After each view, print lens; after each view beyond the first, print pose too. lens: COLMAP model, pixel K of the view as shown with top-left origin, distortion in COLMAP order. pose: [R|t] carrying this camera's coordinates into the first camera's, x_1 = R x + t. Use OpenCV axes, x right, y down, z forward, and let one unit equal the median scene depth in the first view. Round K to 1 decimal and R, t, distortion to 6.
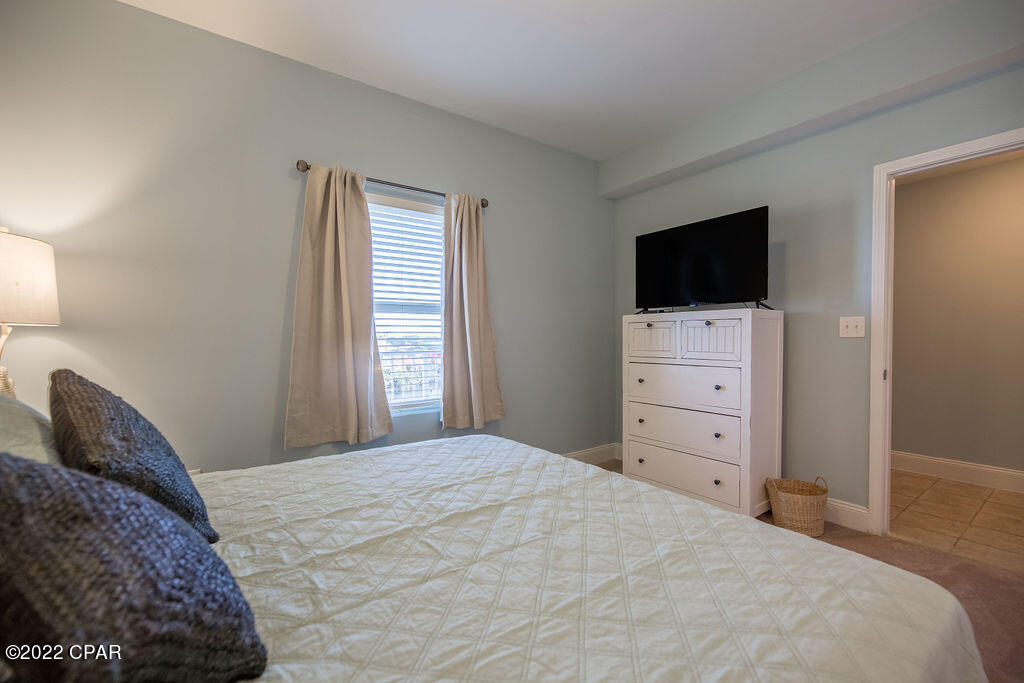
lens RADIAL K [[439.4, 0, 513.8], [0, 439.4, 341.8], [0, 0, 1]] dist [-0.000480, -0.000164]
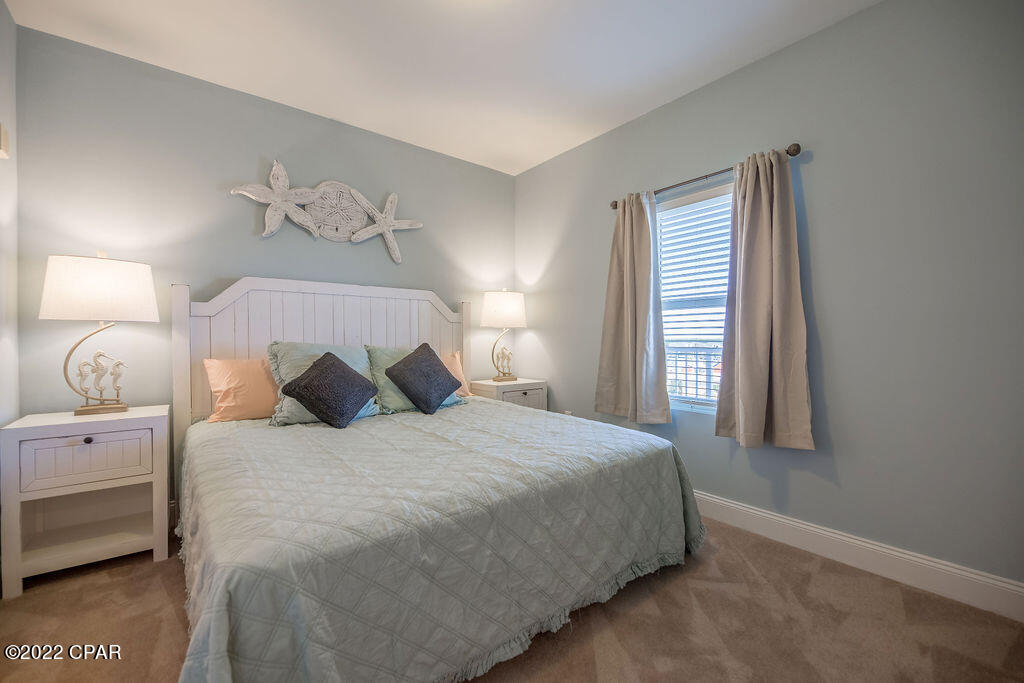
lens RADIAL K [[420.4, 0, 501.8], [0, 420.4, 331.0], [0, 0, 1]] dist [-0.000917, -0.000172]
pose [[0.004450, -0.004416, -0.999980, 0.722366], [-0.012005, 0.999918, -0.004469, -0.005199], [0.999918, 0.012024, 0.004397, 0.589194]]
